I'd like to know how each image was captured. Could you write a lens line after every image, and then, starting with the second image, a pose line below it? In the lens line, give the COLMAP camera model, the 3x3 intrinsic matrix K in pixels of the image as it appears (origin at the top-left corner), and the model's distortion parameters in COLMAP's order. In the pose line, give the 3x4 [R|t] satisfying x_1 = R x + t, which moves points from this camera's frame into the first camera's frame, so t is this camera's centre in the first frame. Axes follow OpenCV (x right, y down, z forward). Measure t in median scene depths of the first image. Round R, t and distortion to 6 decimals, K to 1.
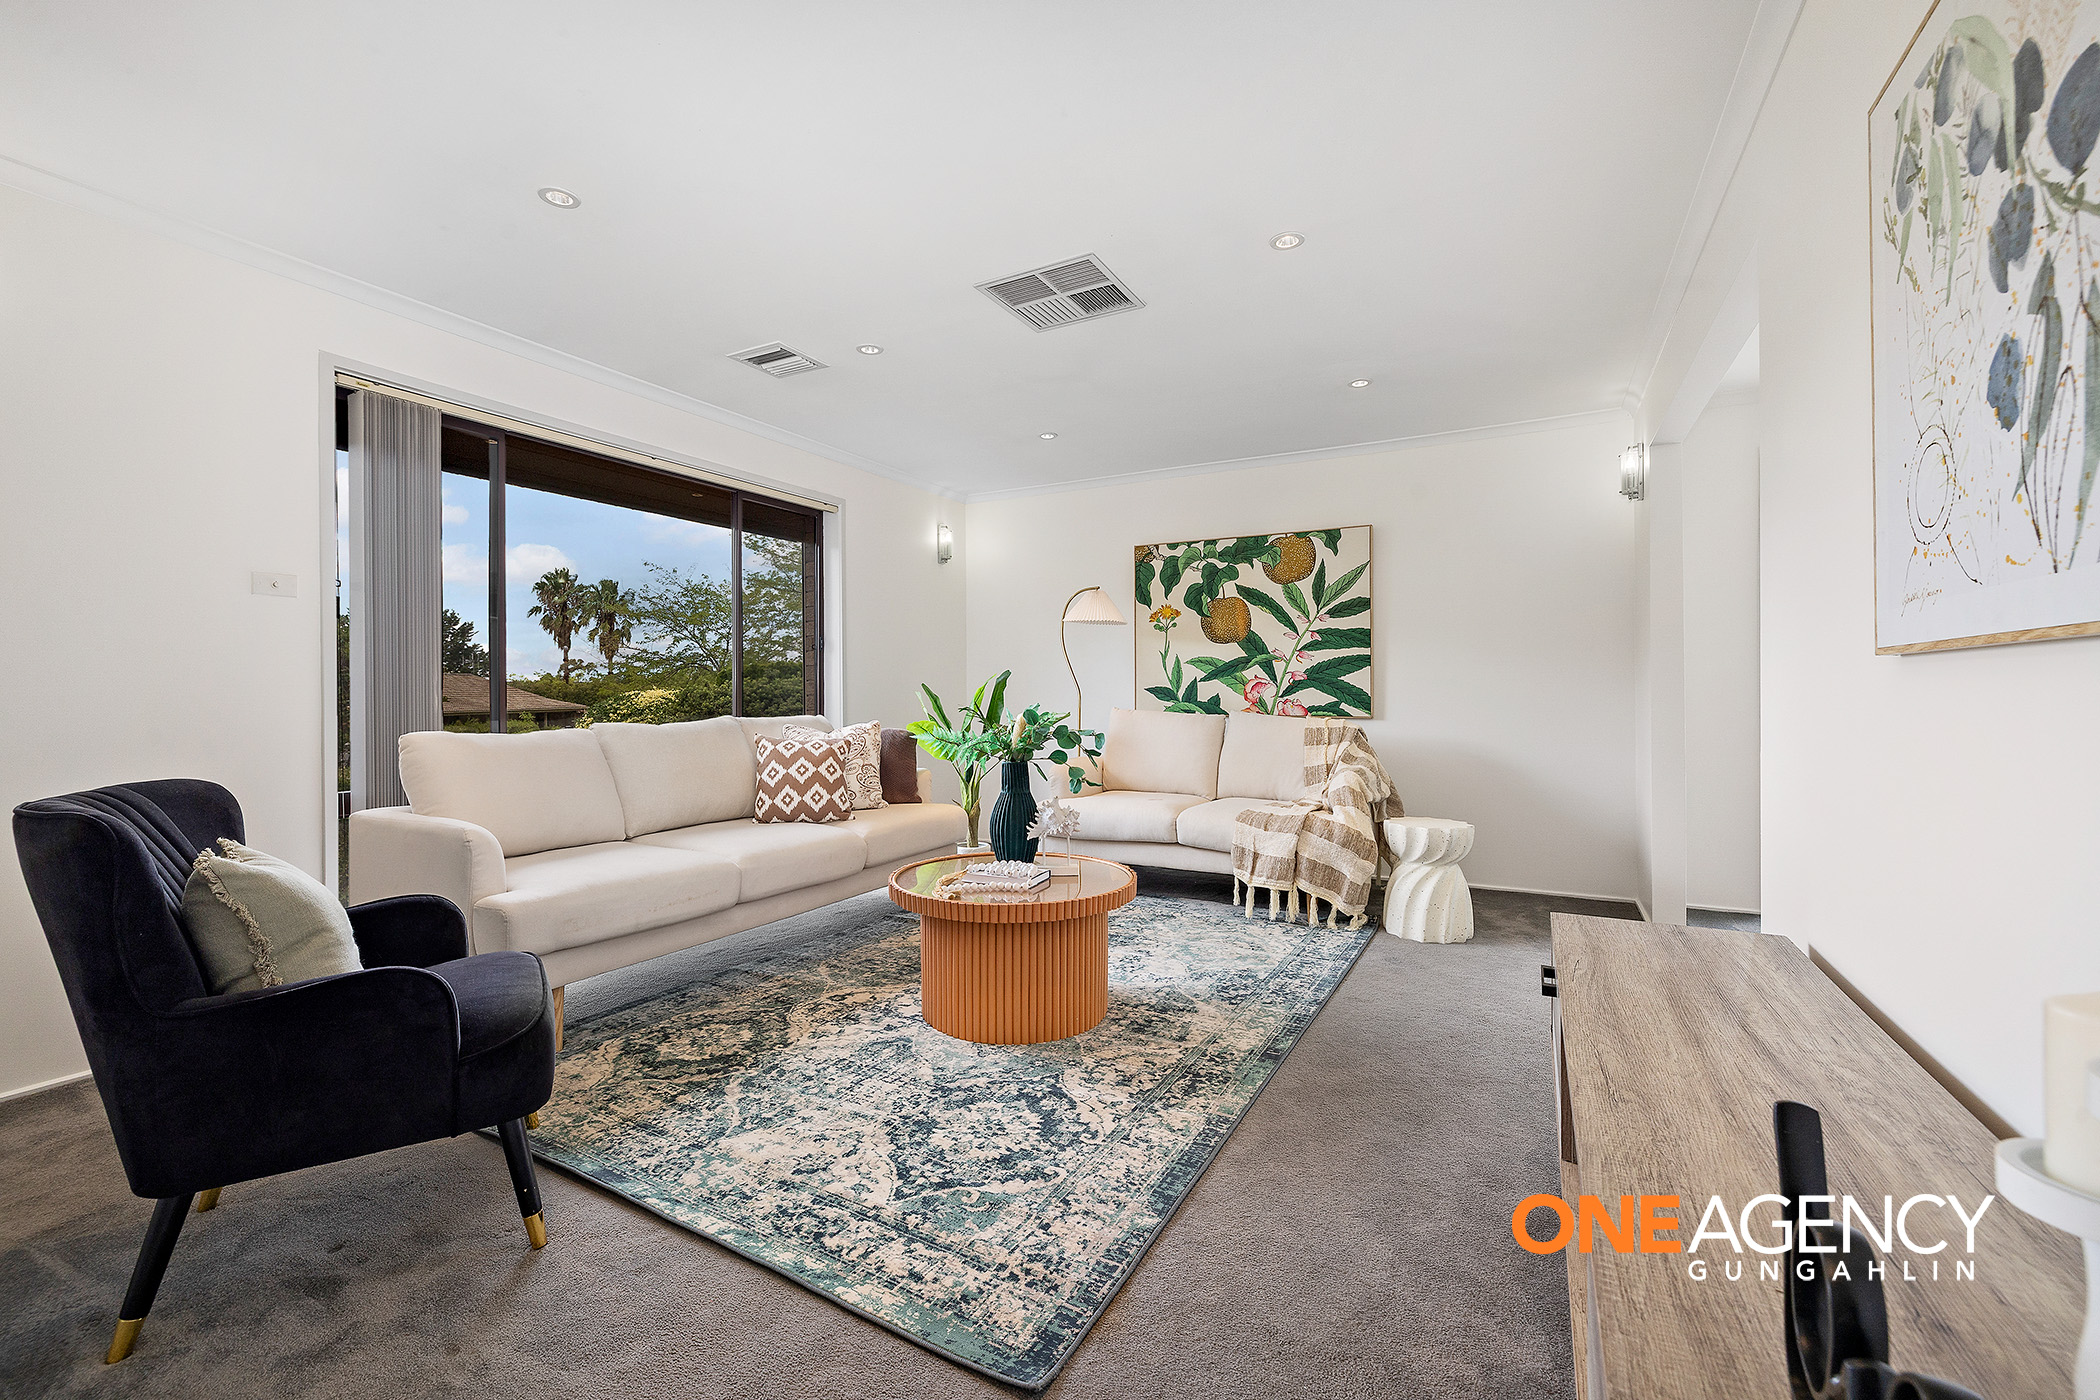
lens RADIAL K [[886.3, 0, 1030.8], [0, 886.3, 695.5], [0, 0, 1]] dist [-0.001629, -0.000050]
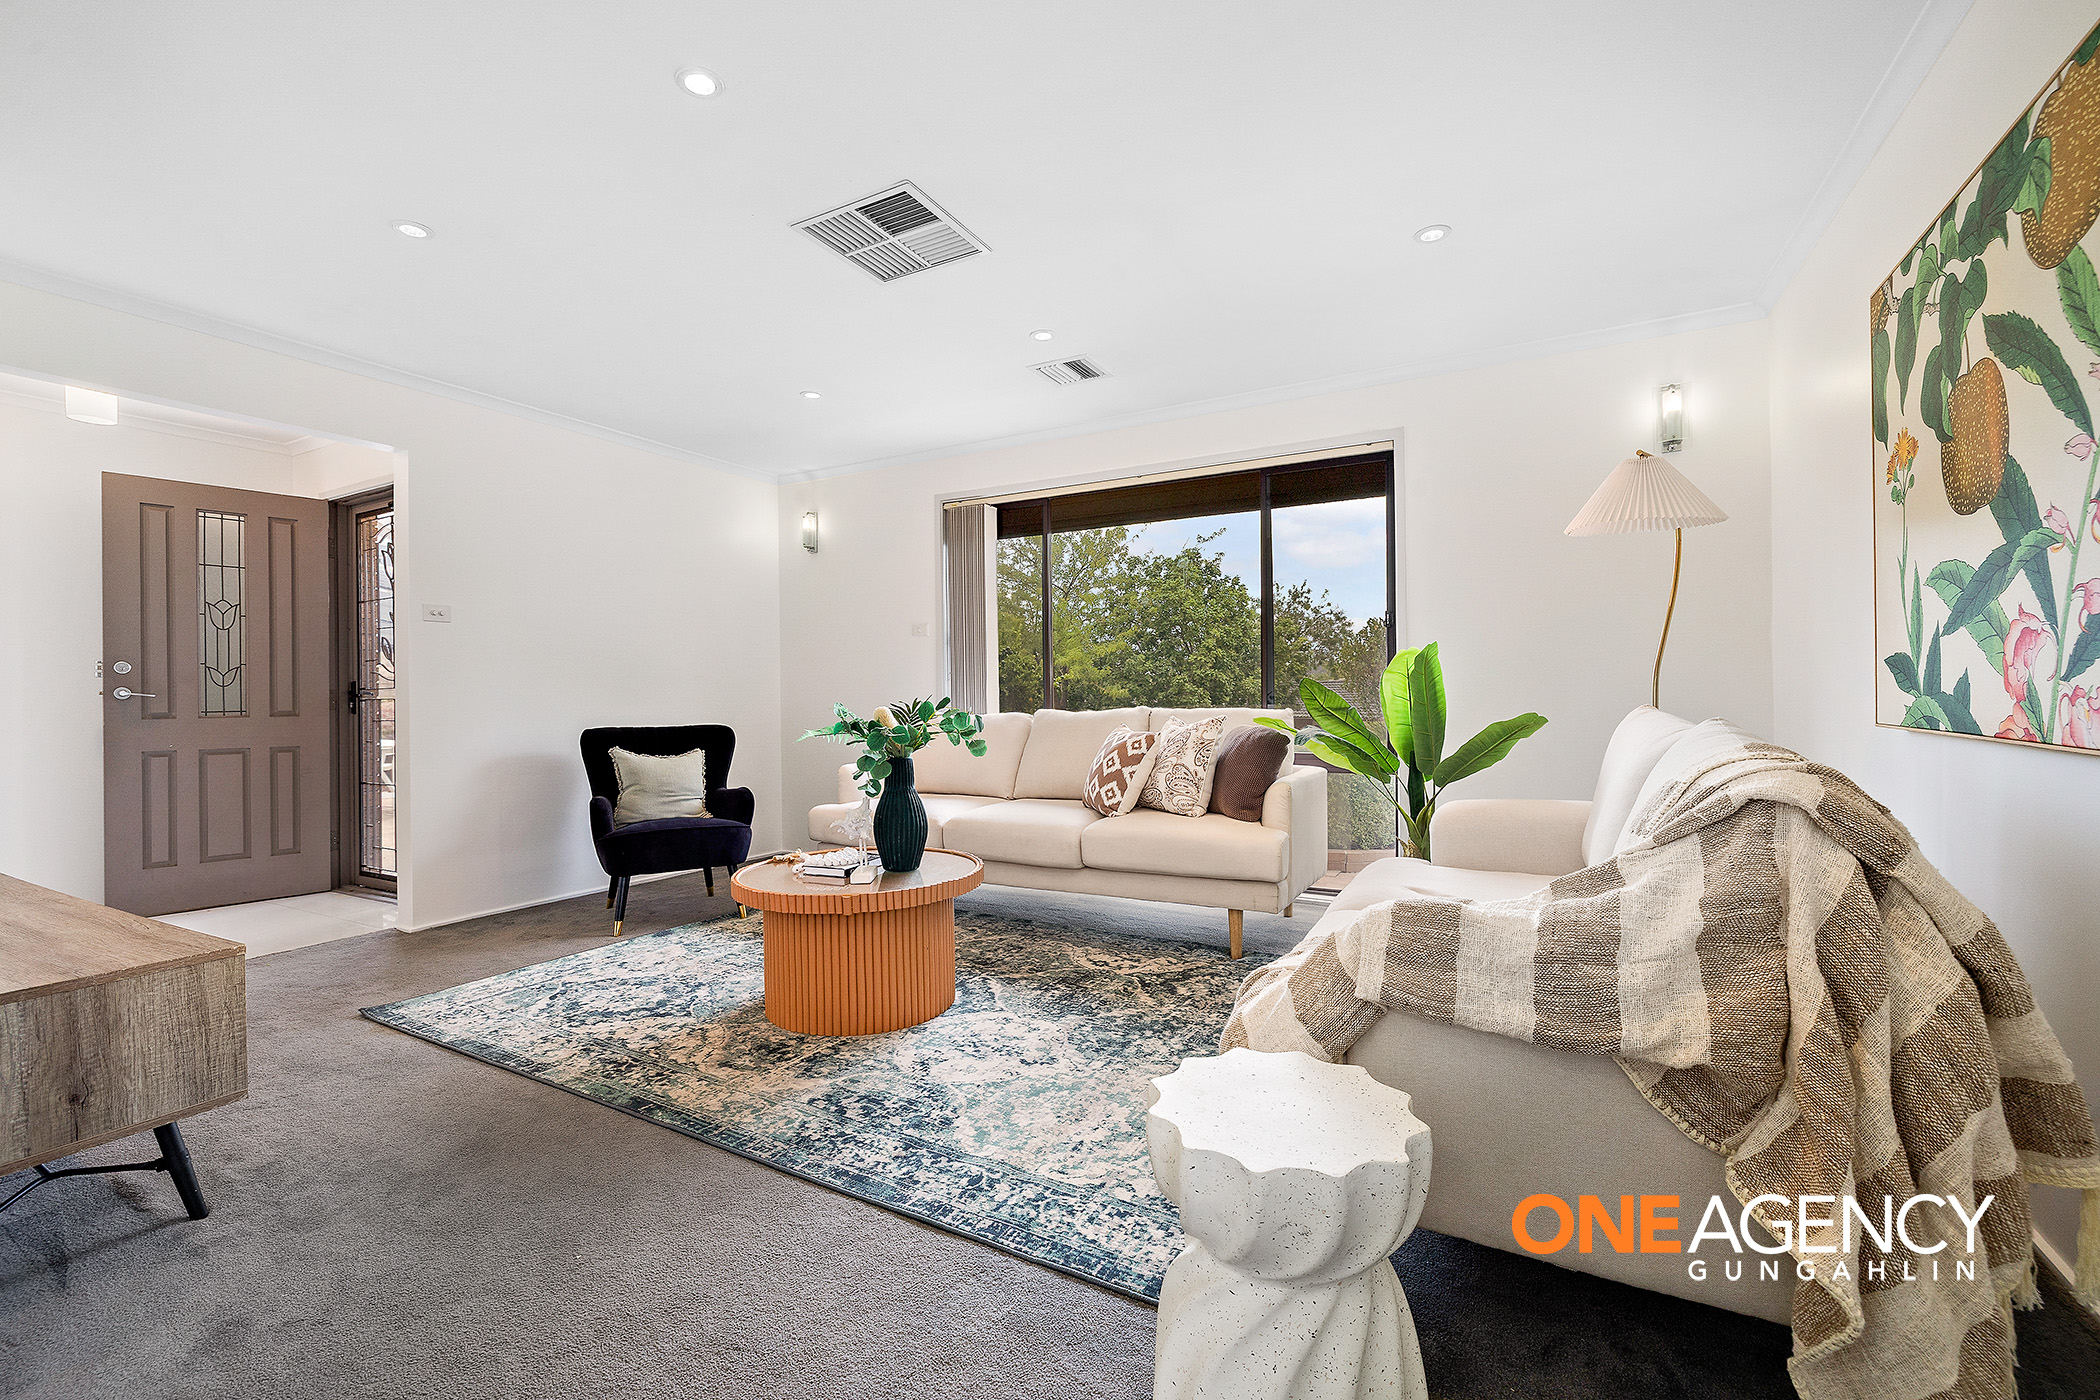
lens RADIAL K [[886.3, 0, 1034.0], [0, 886.3, 698.6], [0, 0, 1]] dist [-0.001629, -0.000050]
pose [[-0.001461, 0.008449, -0.999963, 0.894155], [0.007880, 0.999933, 0.008437, 0.004896], [0.999968, -0.007868, -0.001527, 1.097986]]
